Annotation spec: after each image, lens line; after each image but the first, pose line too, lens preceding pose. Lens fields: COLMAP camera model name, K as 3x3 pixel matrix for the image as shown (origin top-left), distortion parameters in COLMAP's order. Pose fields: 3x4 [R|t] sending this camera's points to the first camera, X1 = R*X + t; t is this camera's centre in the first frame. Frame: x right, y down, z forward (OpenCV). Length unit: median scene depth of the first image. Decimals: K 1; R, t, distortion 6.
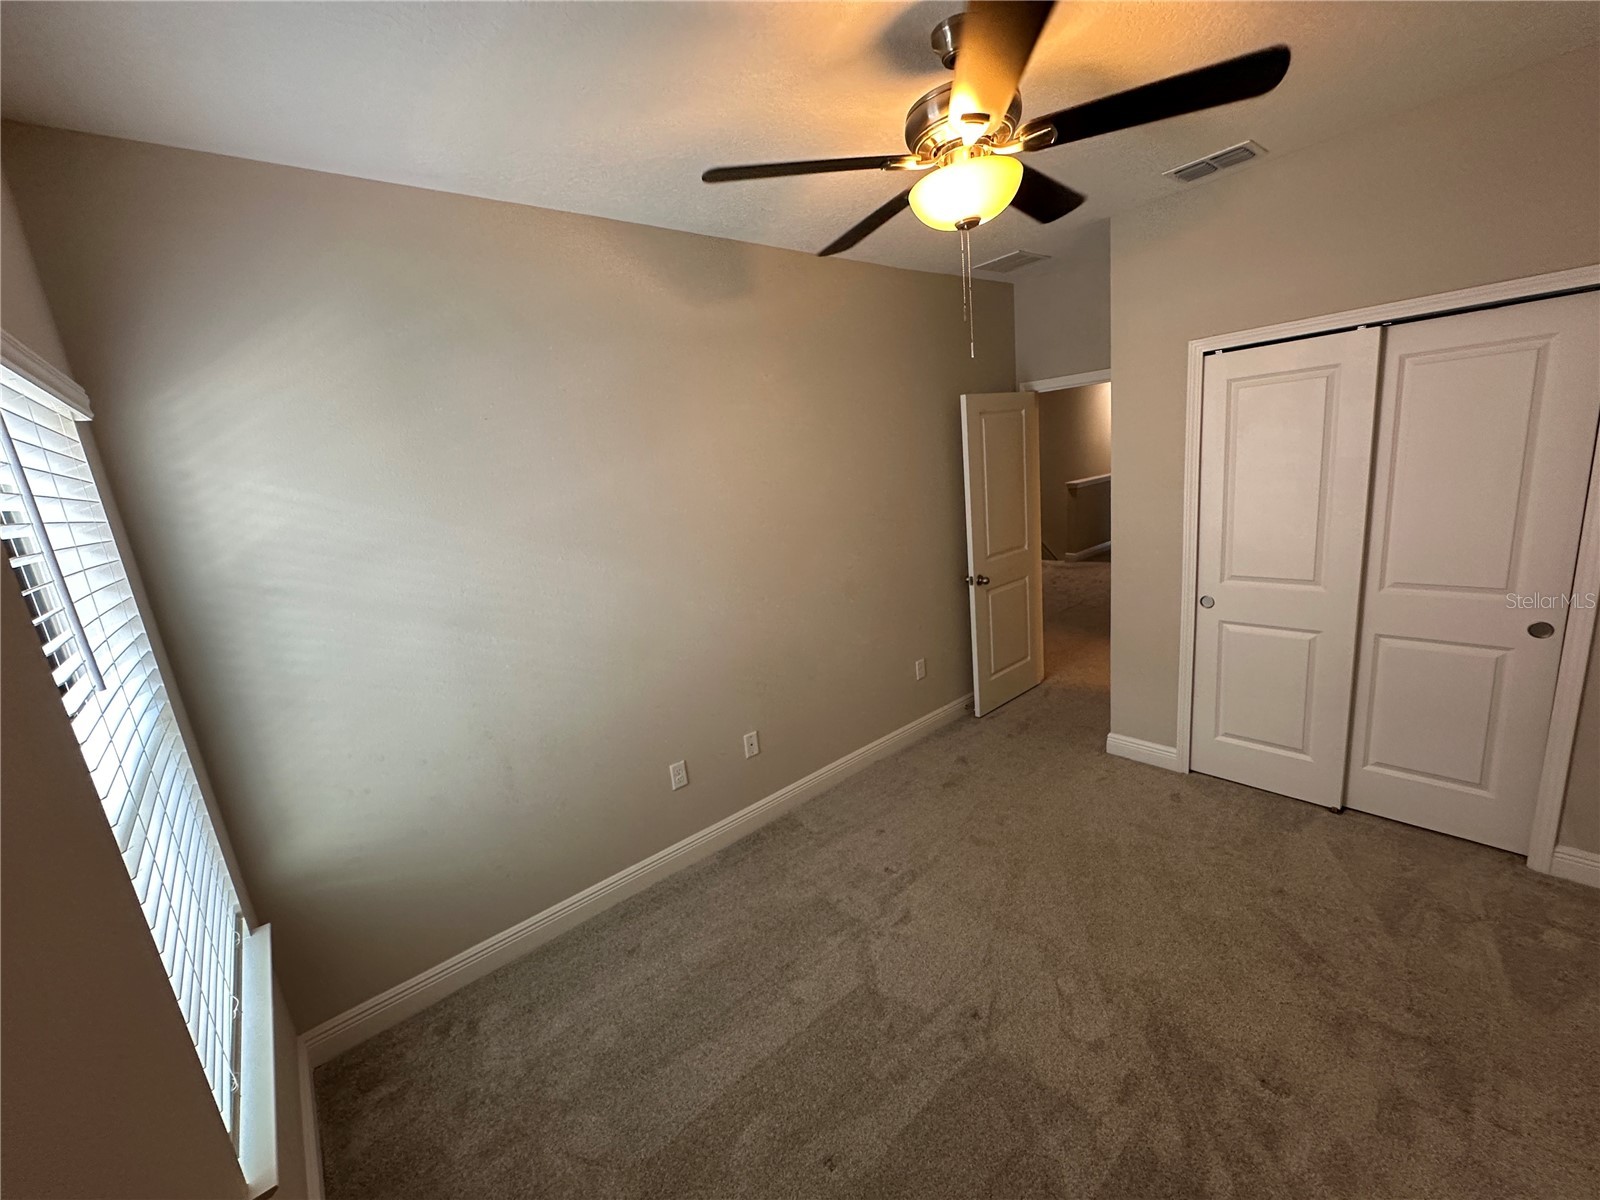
lens RADIAL K [[641.8, 0, 798.5], [0, 641.8, 601.4], [0, 0, 1]] dist [-0.000671, 0.000282]
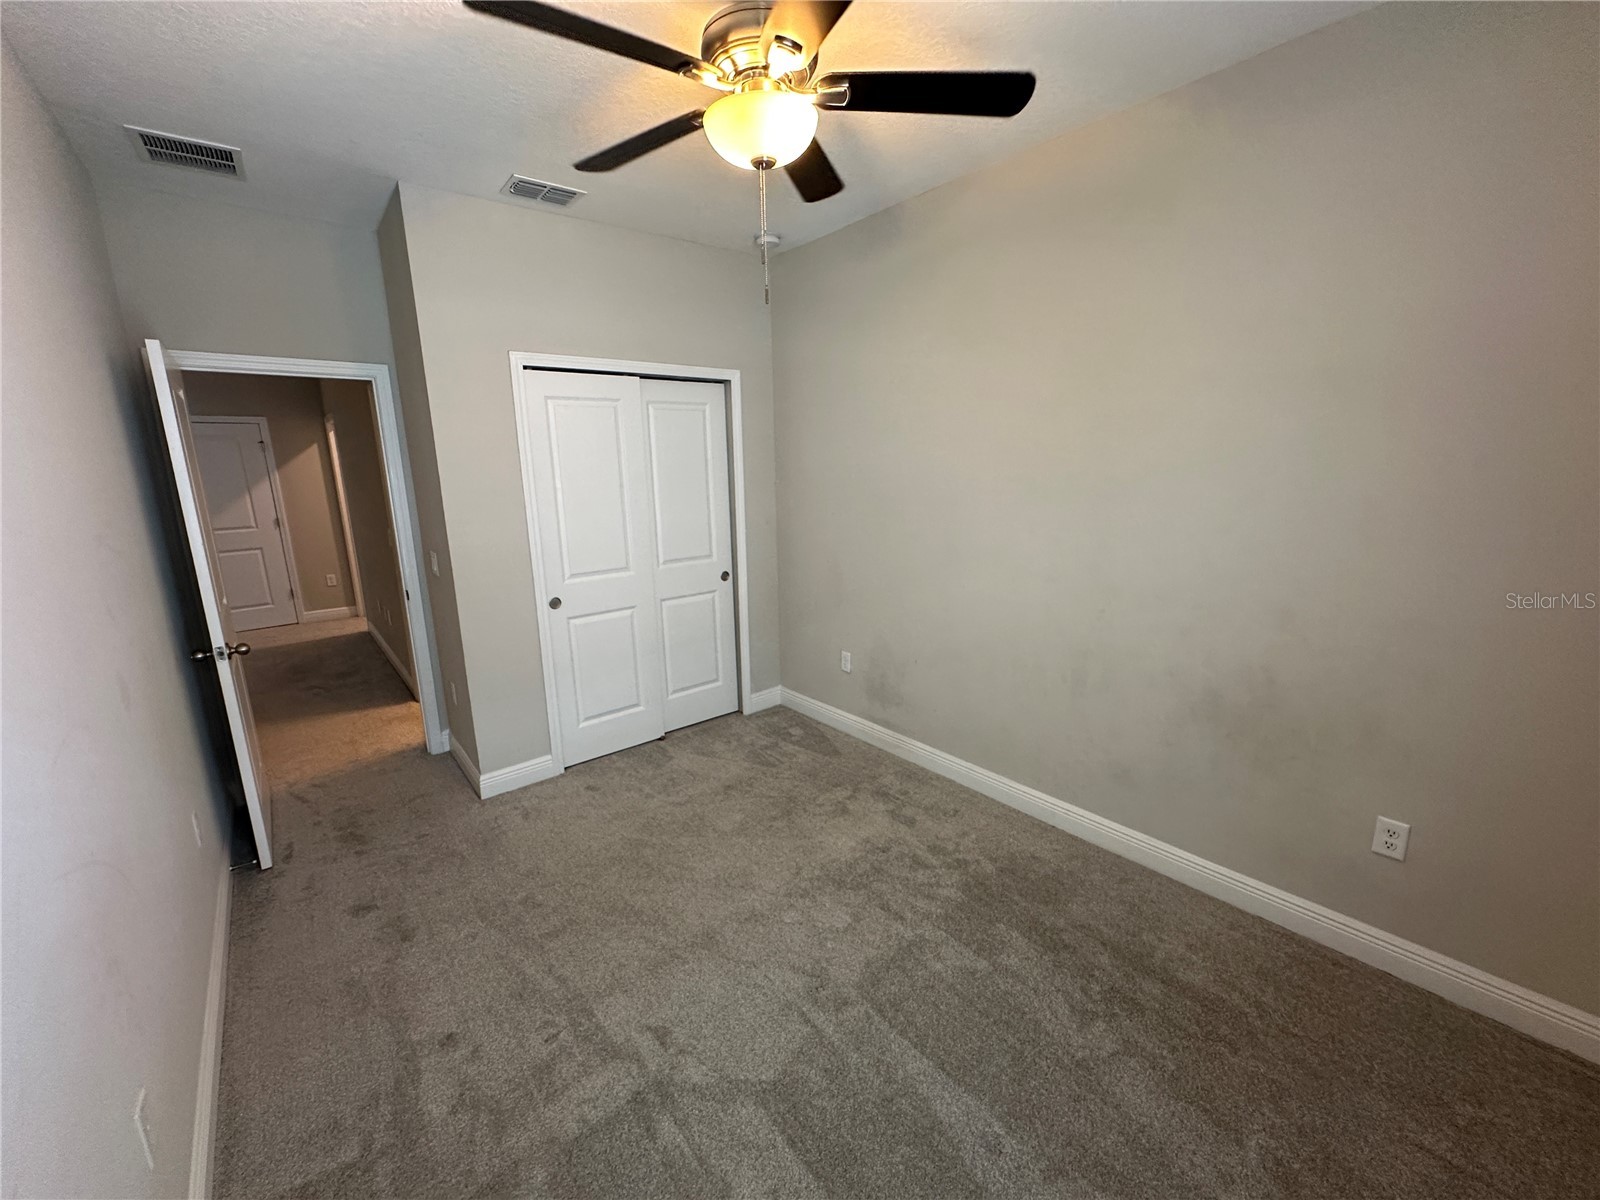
lens RADIAL K [[641.8, 0, 798.5], [0, 641.8, 601.4], [0, 0, 1]] dist [-0.000671, 0.000282]
pose [[0.017356, -0.118551, 0.992796, -0.458829], [0.235192, 0.965568, 0.111188, -0.028802], [-0.971794, 0.231567, 0.044641, 0.625533]]
